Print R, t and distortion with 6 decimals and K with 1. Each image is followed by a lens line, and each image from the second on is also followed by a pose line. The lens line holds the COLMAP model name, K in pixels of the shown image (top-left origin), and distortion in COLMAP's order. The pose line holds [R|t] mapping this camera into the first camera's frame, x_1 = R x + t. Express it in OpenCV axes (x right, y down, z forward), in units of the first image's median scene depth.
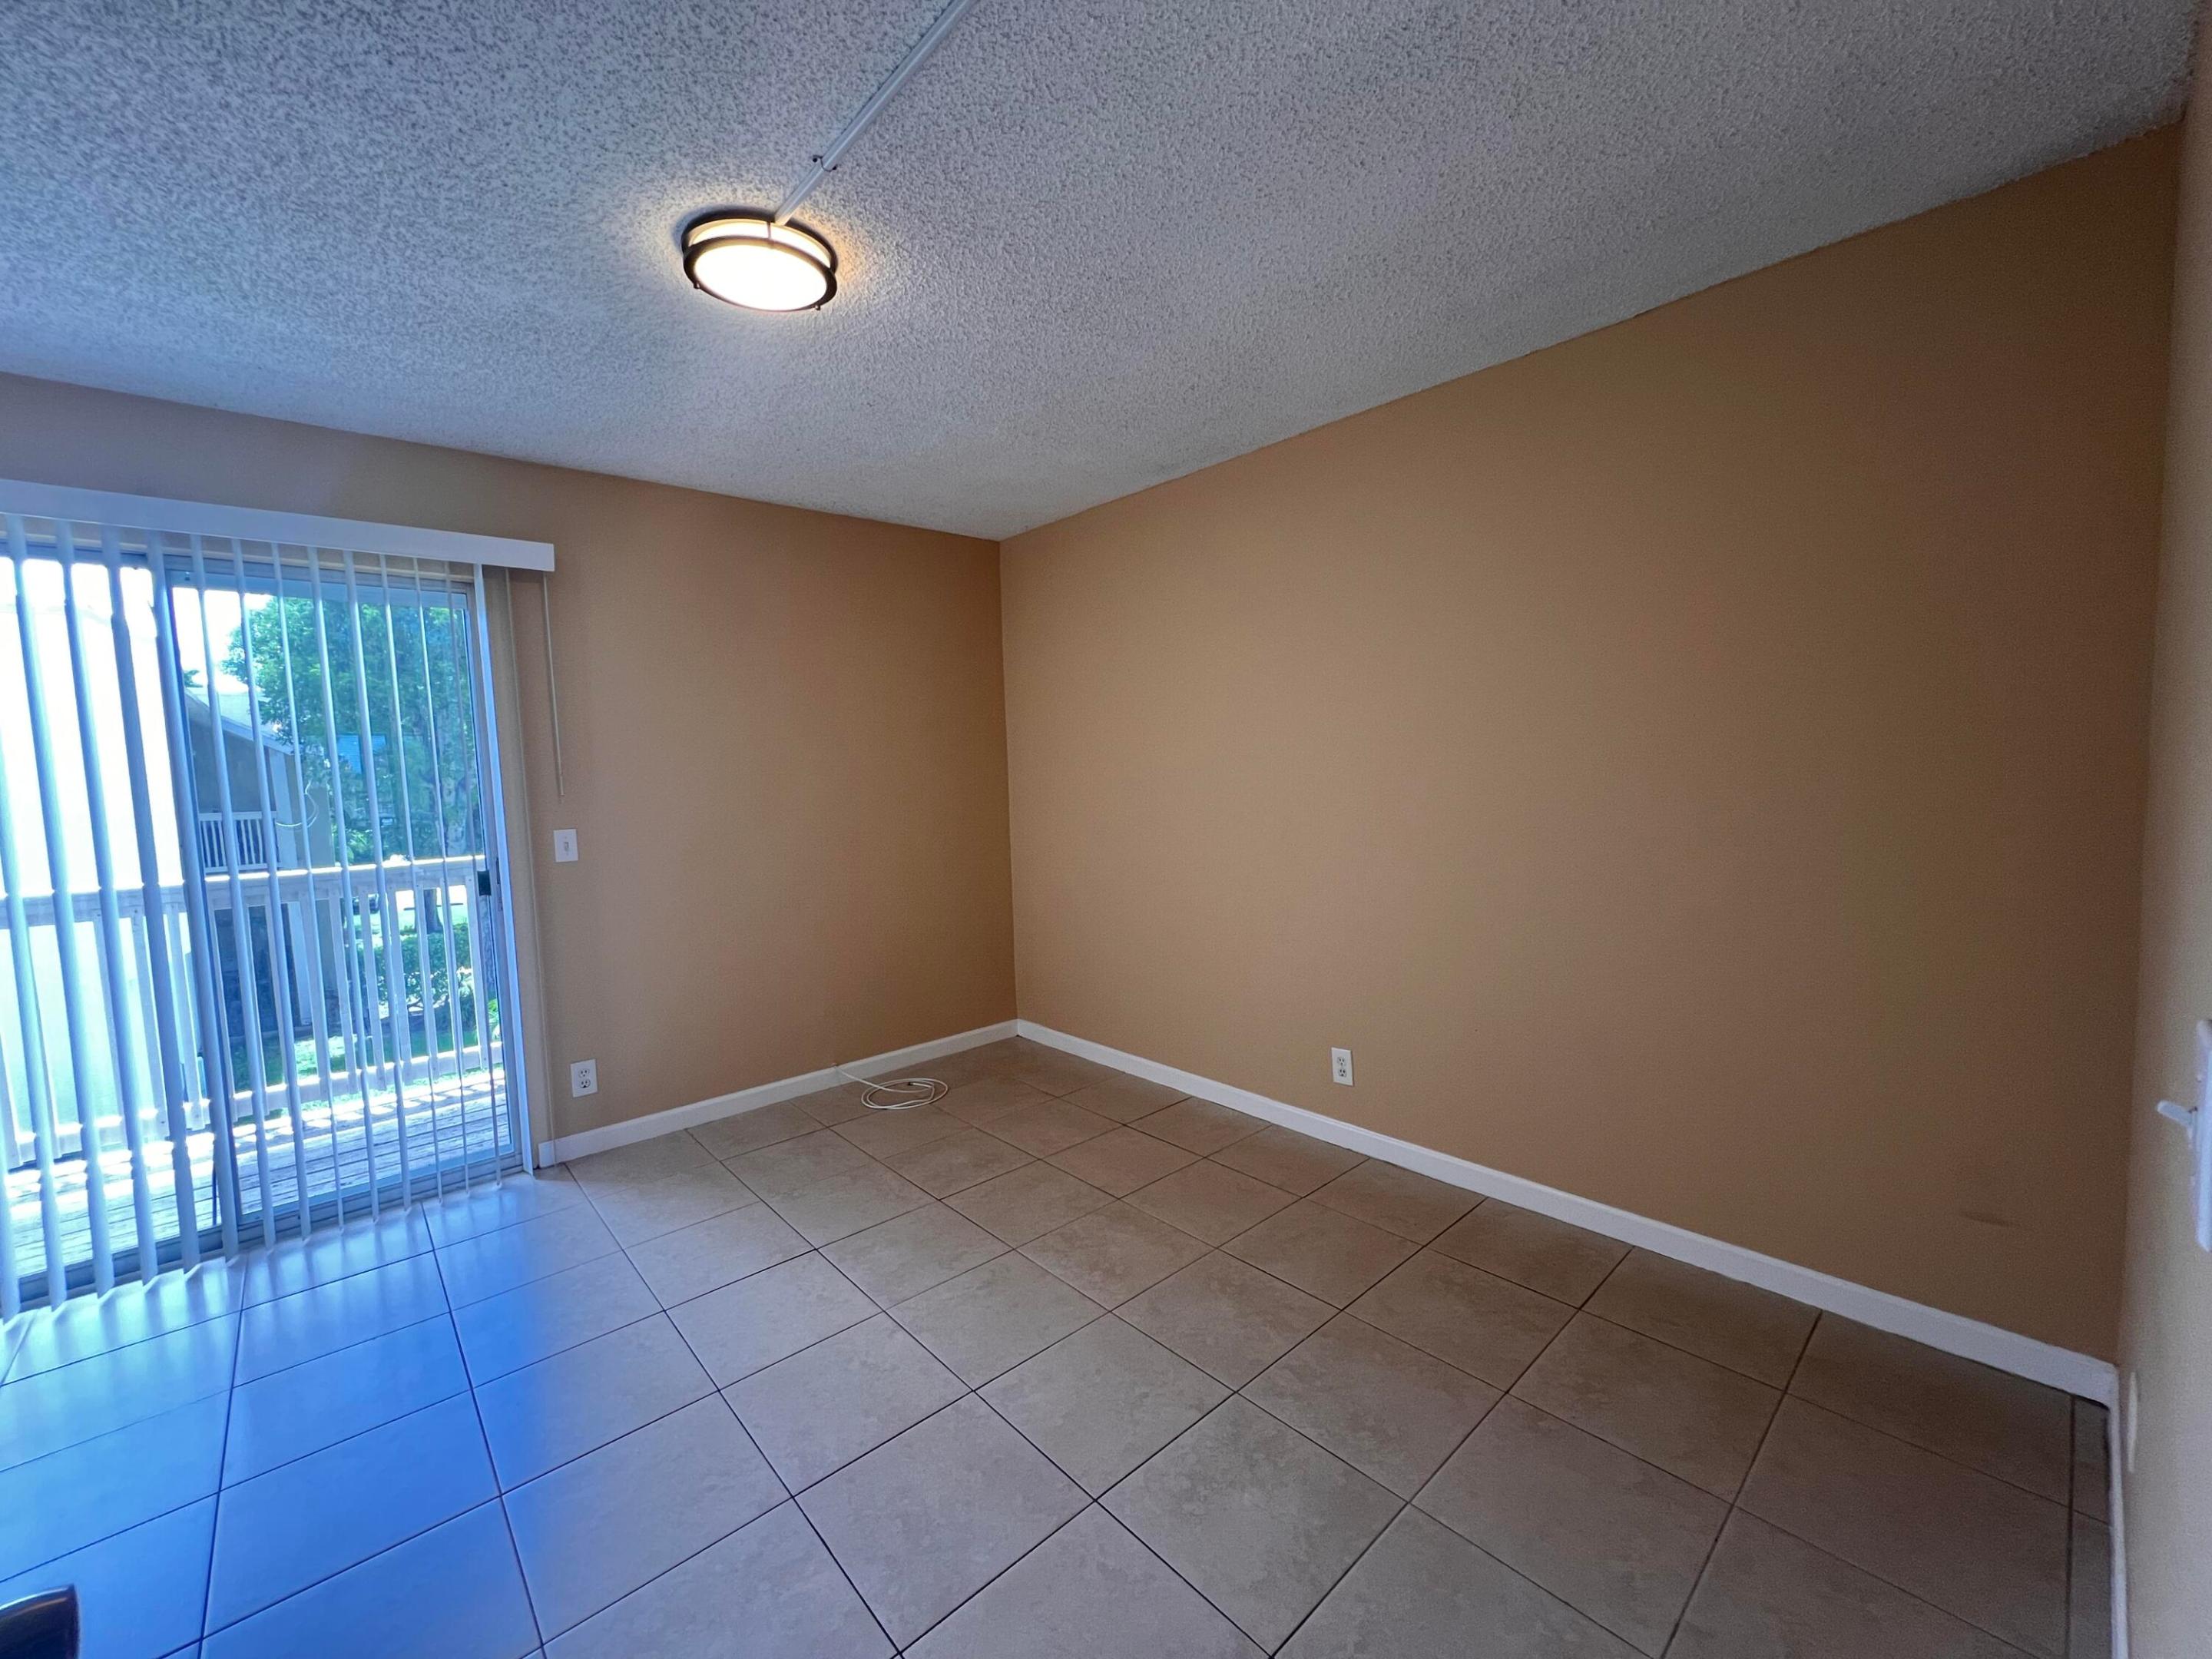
lens RADIAL K [[885.8, 0, 1110.3], [0, 885.8, 831.5], [0, 0, 1]] dist [-0.000438, -0.000577]
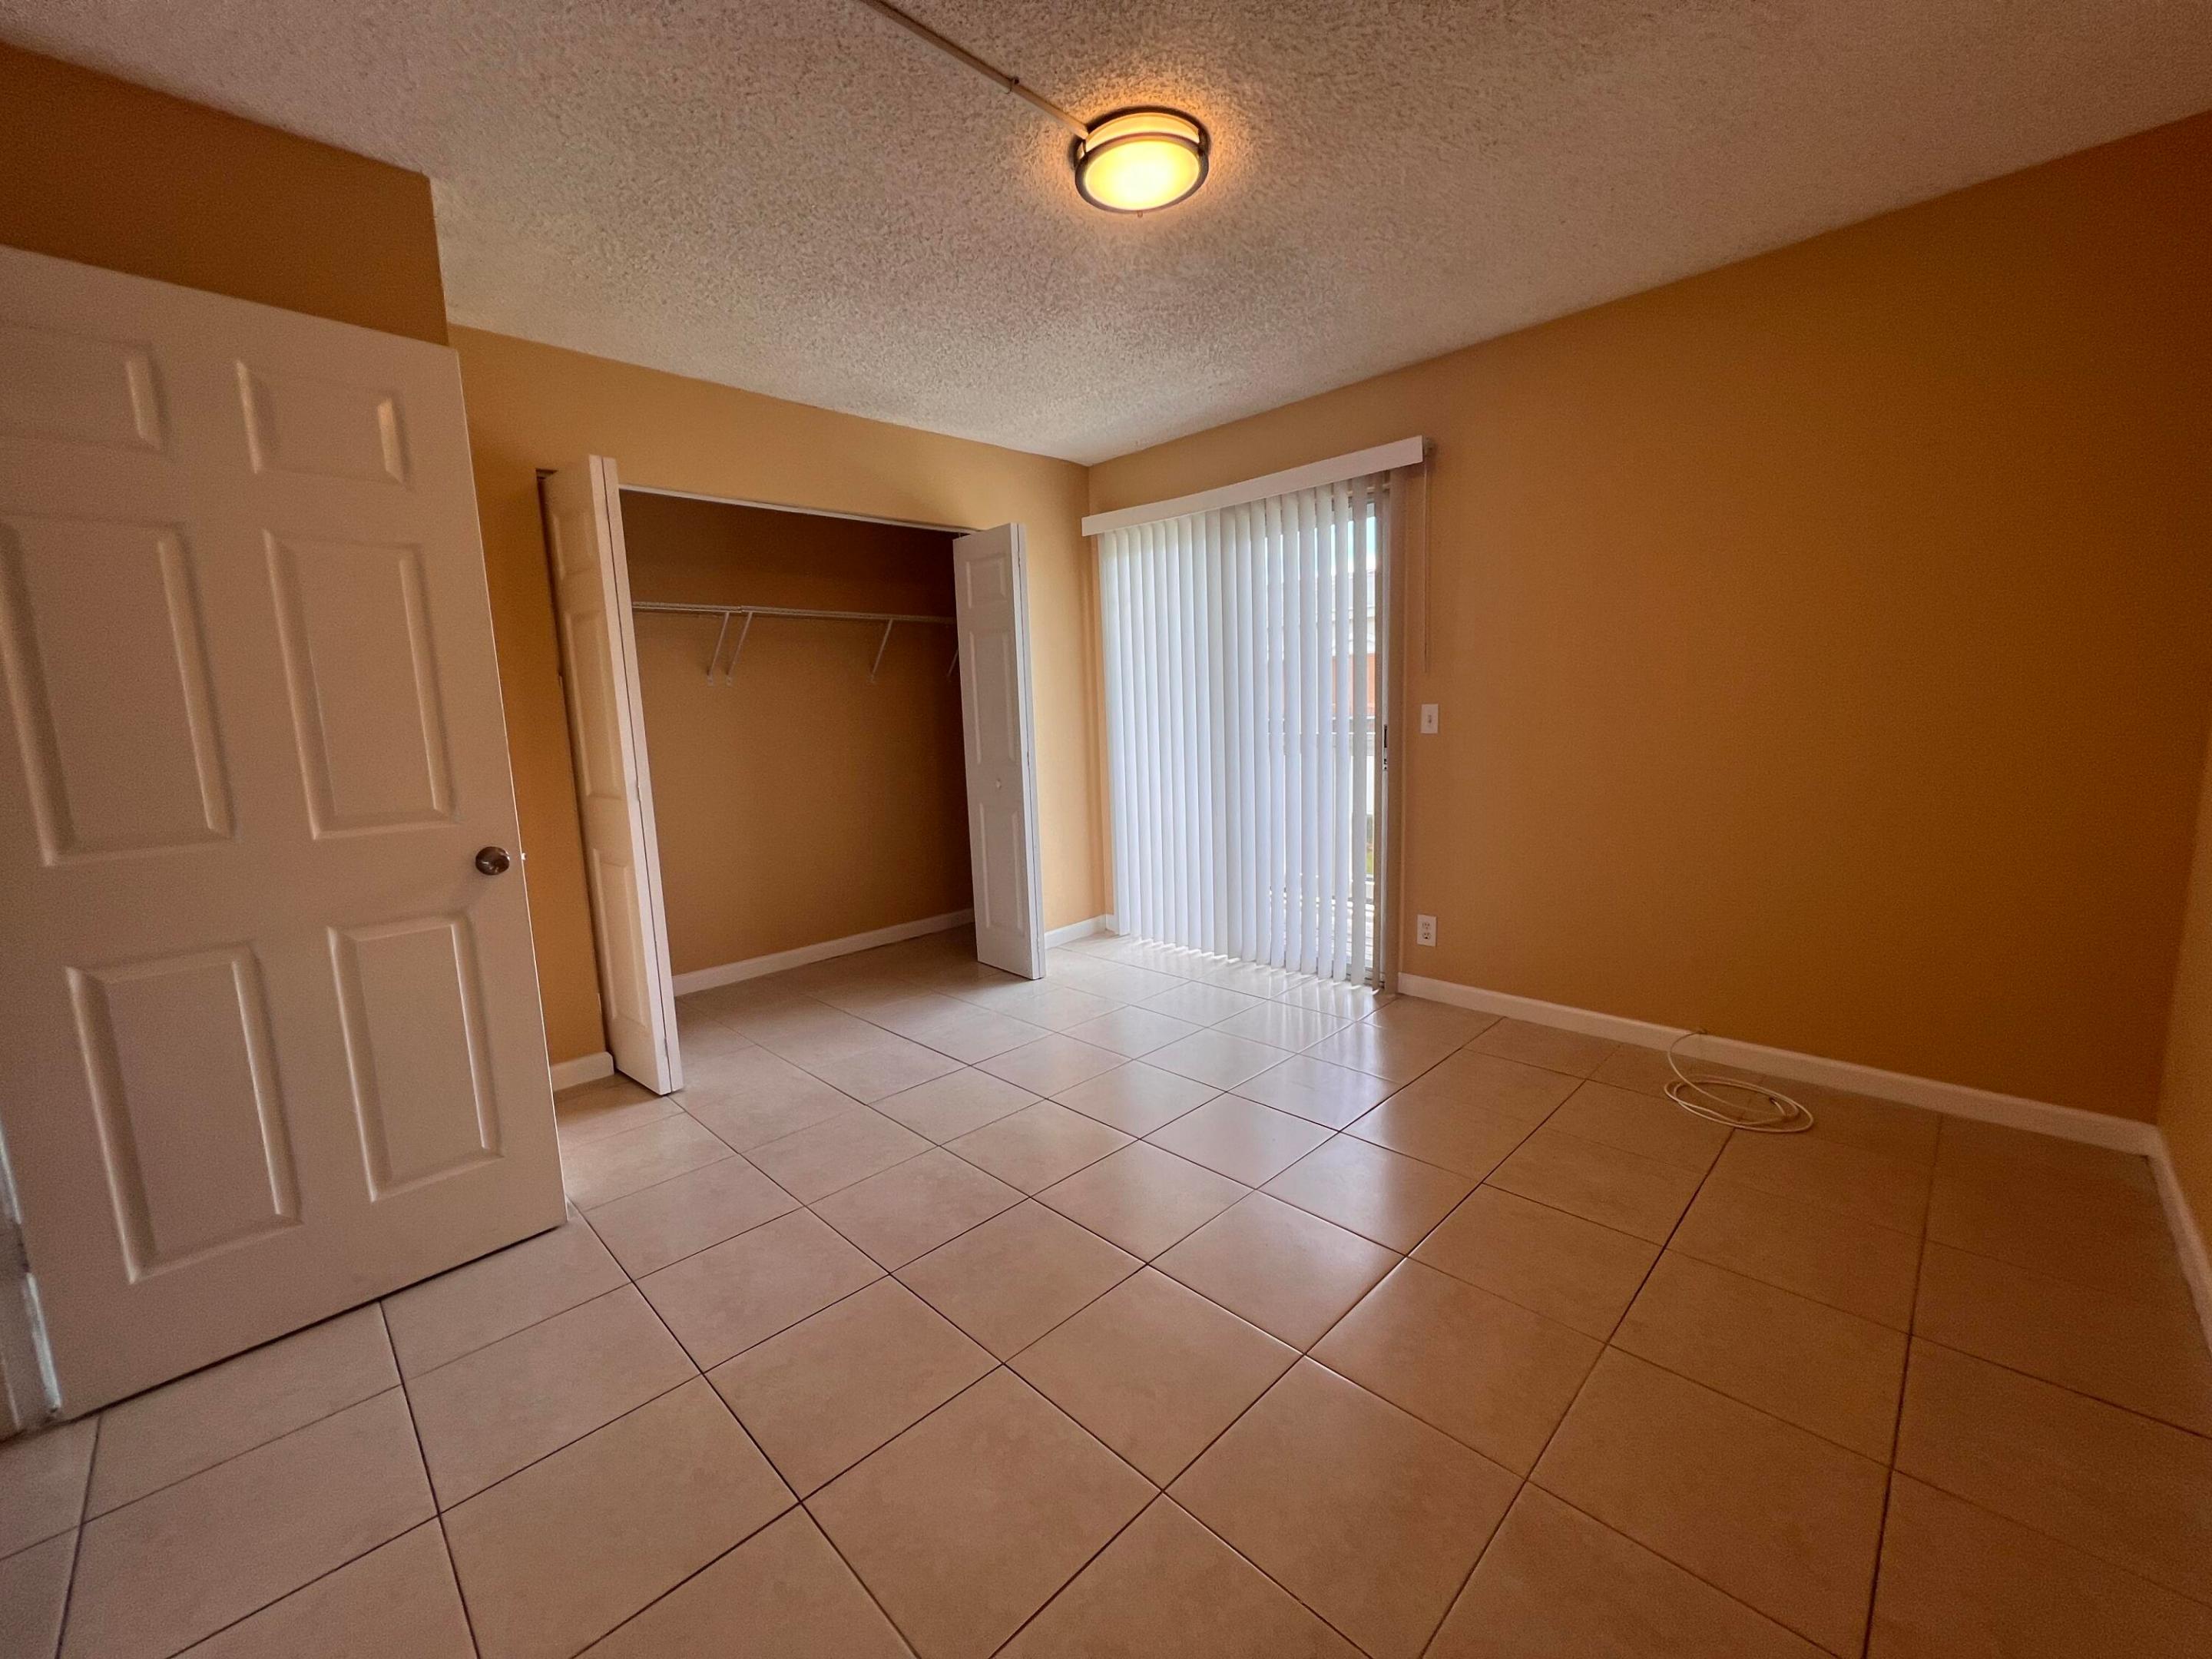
lens RADIAL K [[883.5, 0, 1109.5], [0, 883.5, 830.4], [0, 0, 1]] dist [-0.001682, 0.000723]
pose [[0.052142, 0.170970, -0.983896, 0.653684], [-0.041909, 0.984743, 0.168896, -0.022561], [0.997760, 0.032428, 0.058512, 0.766158]]
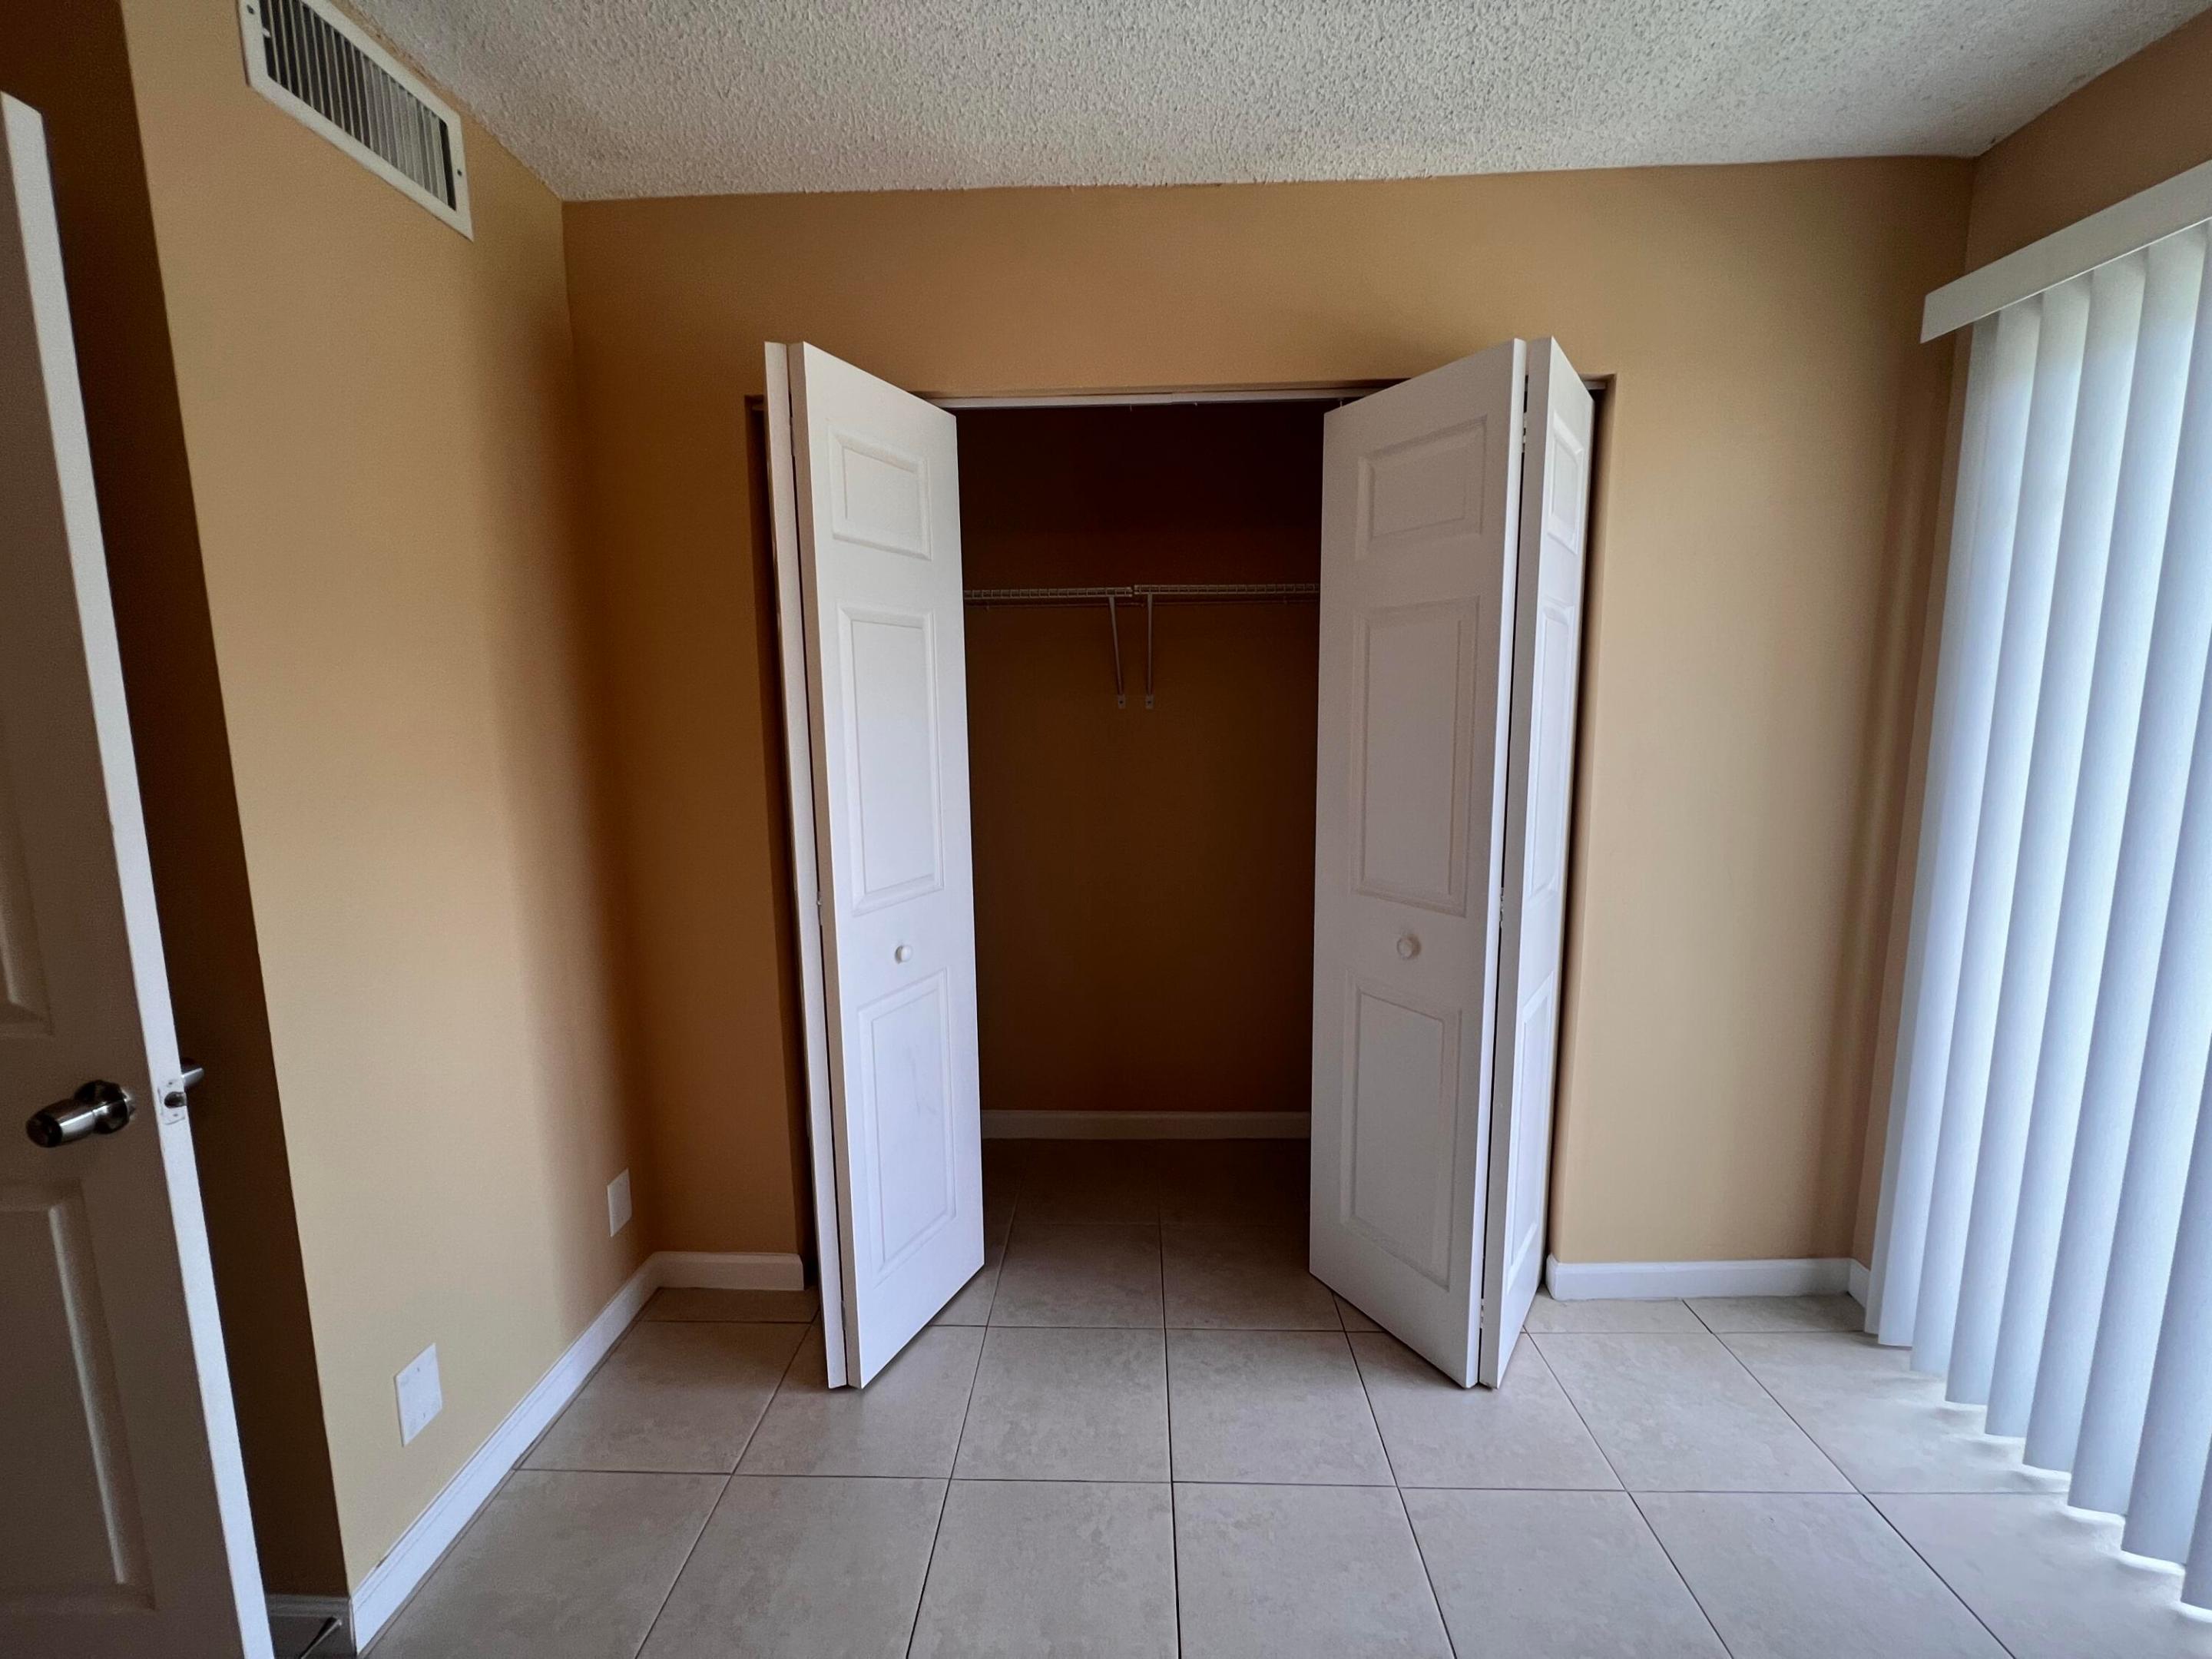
lens RADIAL K [[885.9, 0, 1107.6], [0, 885.9, 822.7], [0, 0, 1]] dist [-0.002020, -0.000148]
pose [[-0.693888, 0.136870, -0.706956, -0.323286], [-0.020584, 0.977598, 0.209471, -0.075456], [0.719789, 0.159901, -0.675526, 0.880938]]
